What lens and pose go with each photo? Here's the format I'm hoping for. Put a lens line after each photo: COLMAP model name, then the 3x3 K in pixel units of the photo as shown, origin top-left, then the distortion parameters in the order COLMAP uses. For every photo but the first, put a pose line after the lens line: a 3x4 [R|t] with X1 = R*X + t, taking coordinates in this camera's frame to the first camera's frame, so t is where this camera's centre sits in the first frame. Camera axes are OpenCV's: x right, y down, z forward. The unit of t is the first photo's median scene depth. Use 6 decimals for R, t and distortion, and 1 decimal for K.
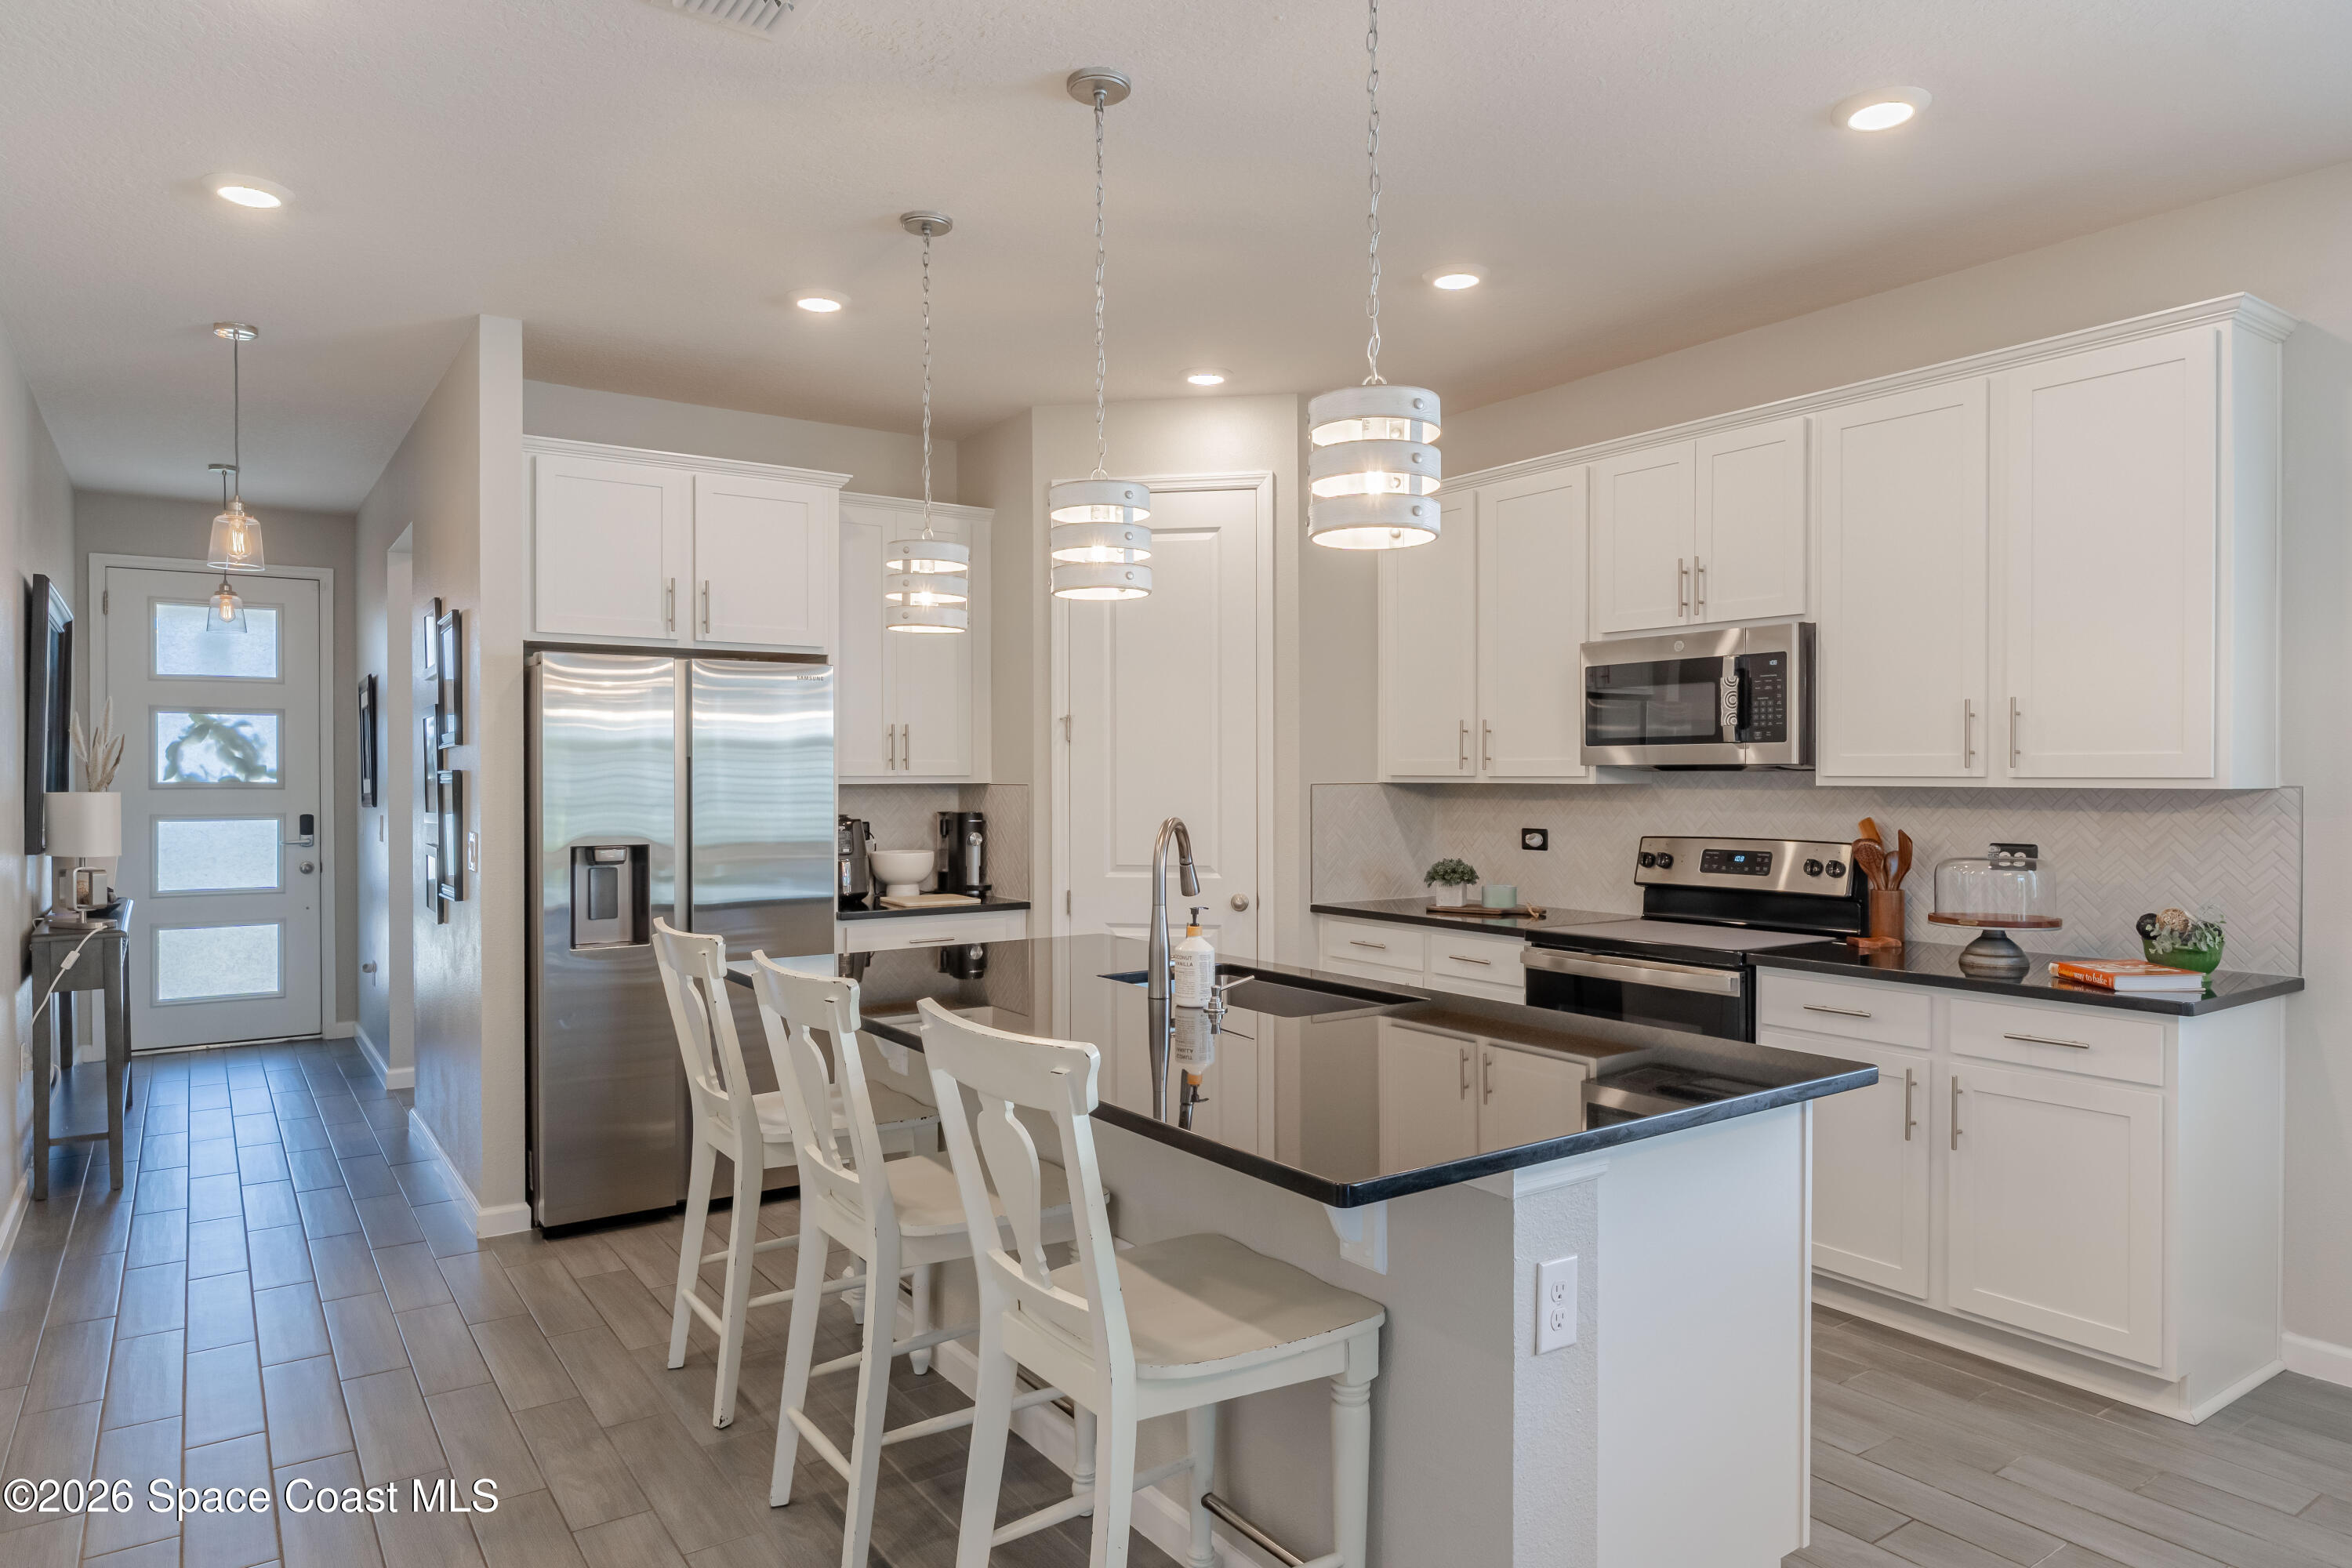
lens RADIAL K [[1405.8, 0, 1130.0], [0, 1405.8, 781.4], [0, 0, 1]] dist [0.000152, 0.000248]
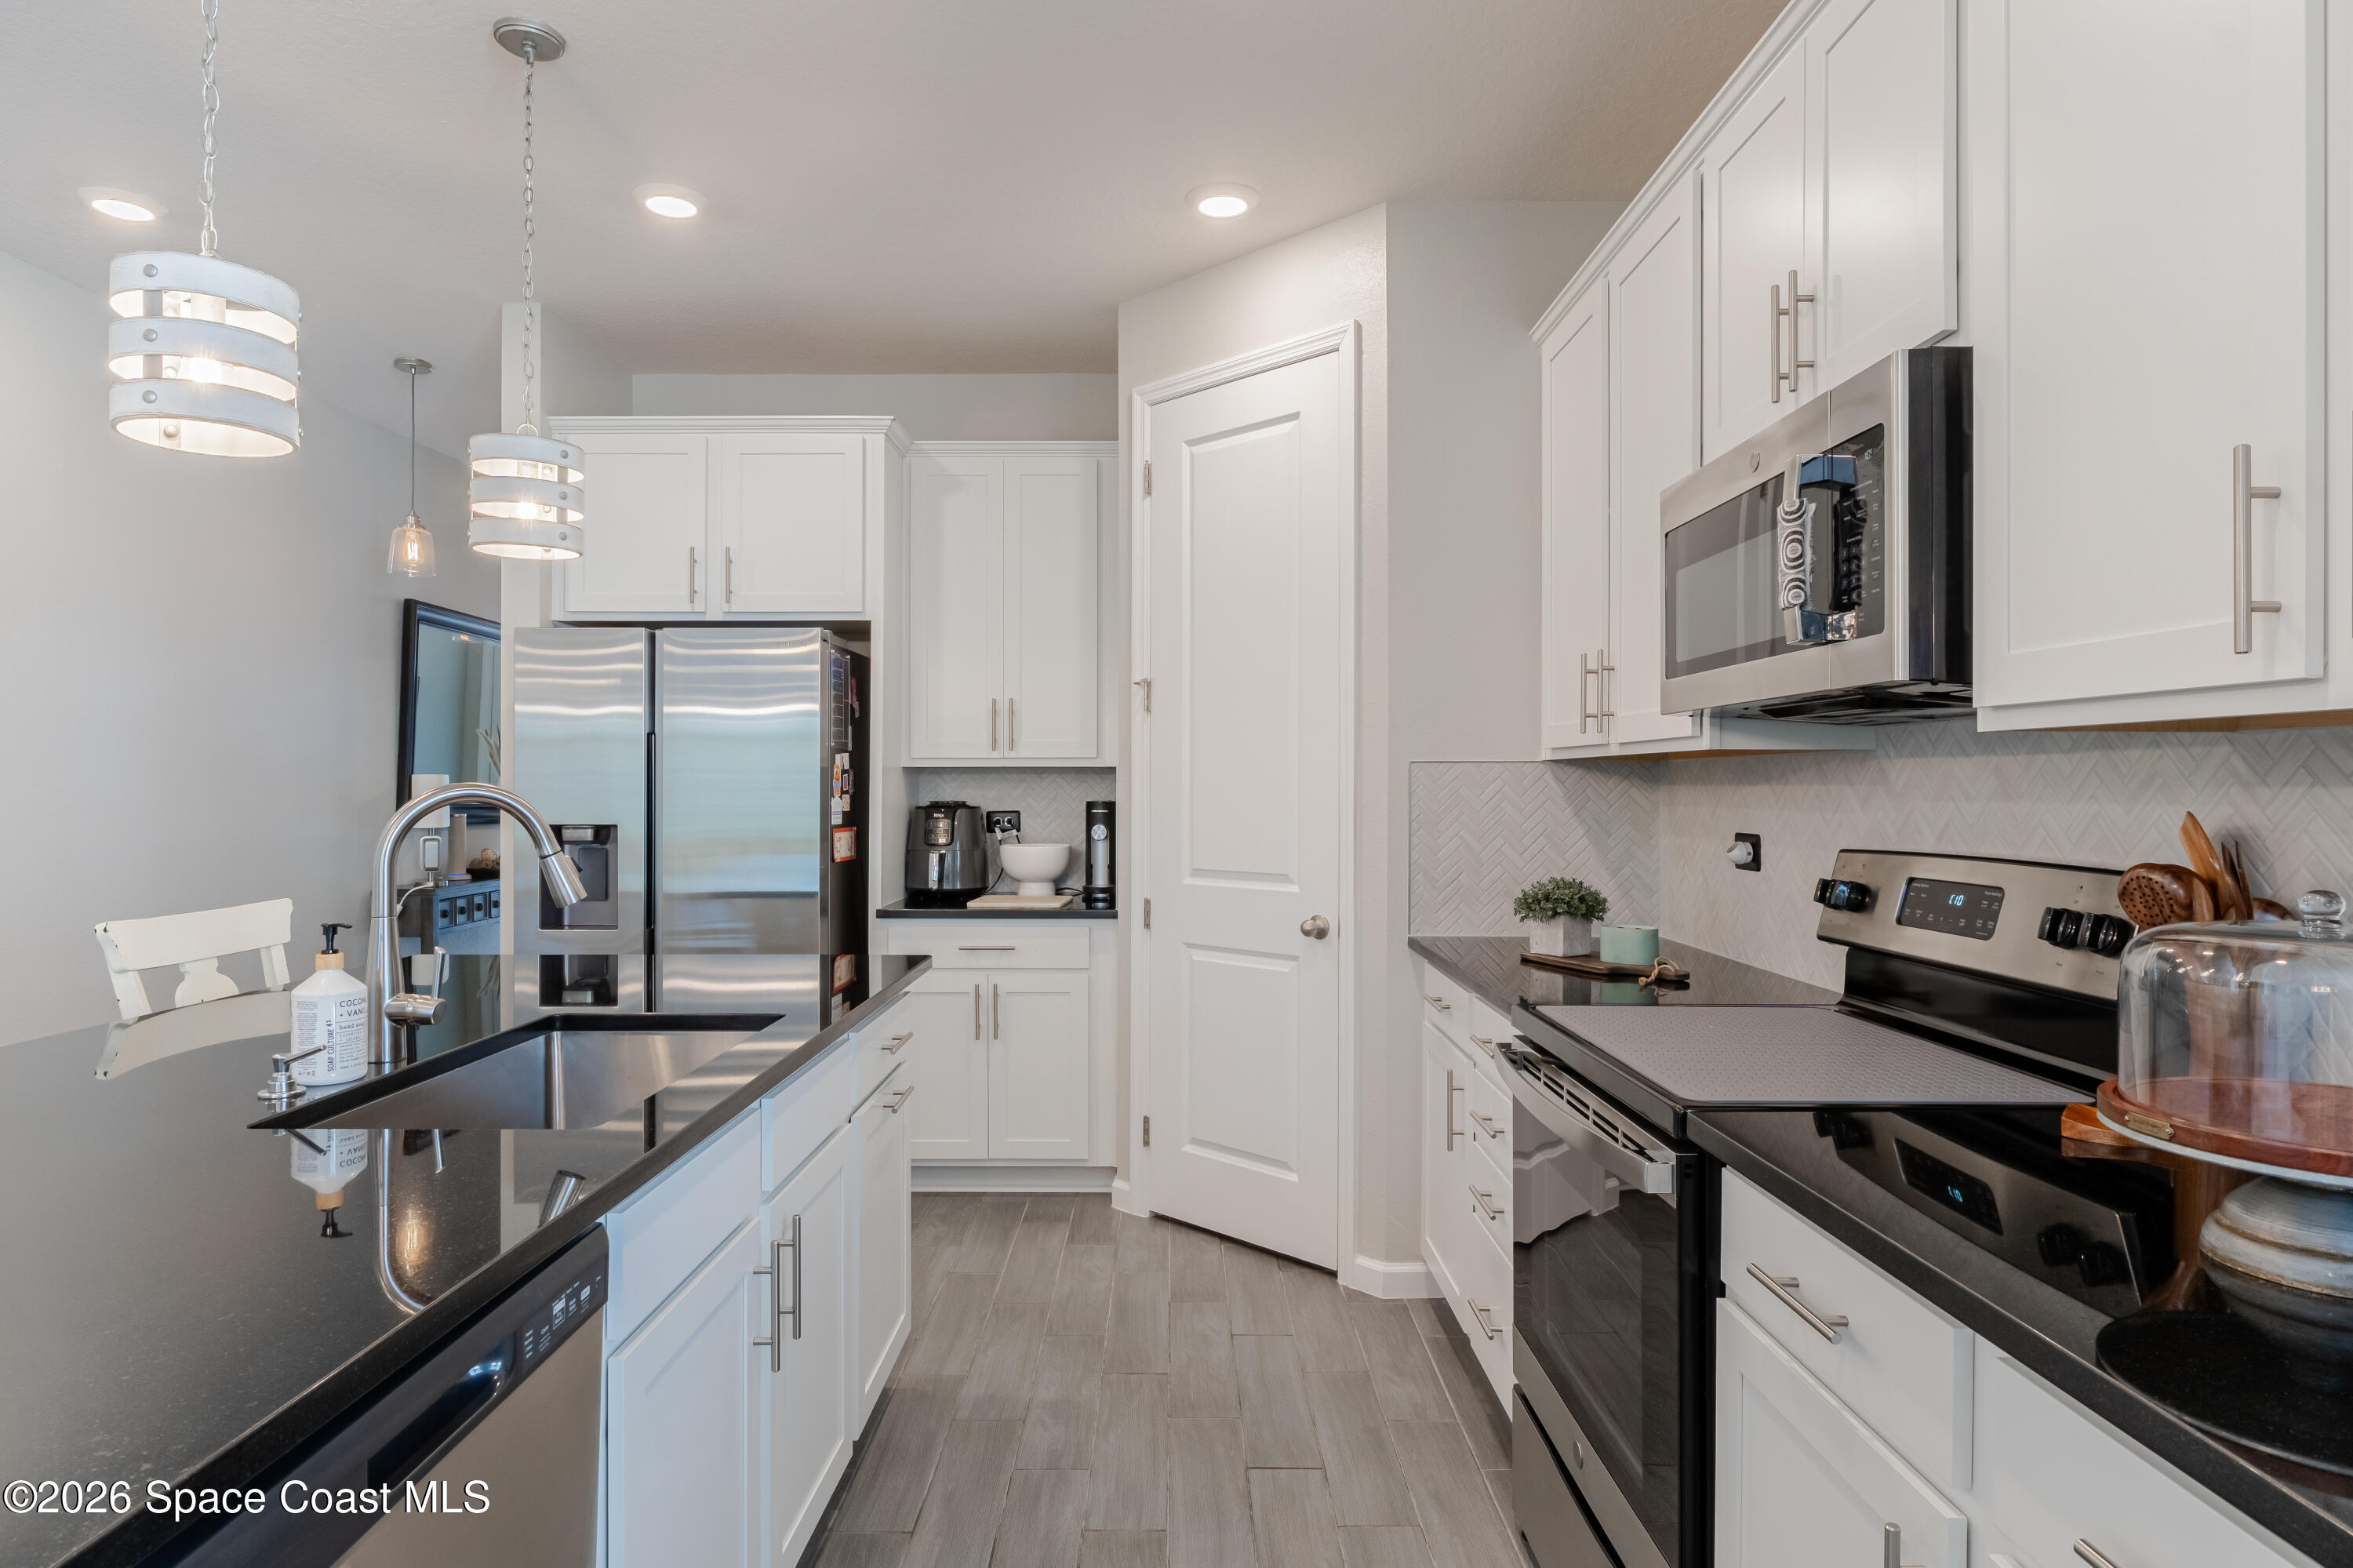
lens RADIAL K [[1278.2, 0, 1165.9], [0, 1278.2, 772.3], [0, 0, 1]] dist [0.001200, 0.000135]
pose [[0.827559, -0.003531, -0.561367, 0.424992], [-0.005102, 0.999892, -0.013811, 0.018316], [0.561355, 0.014293, 0.827451, 0.464677]]
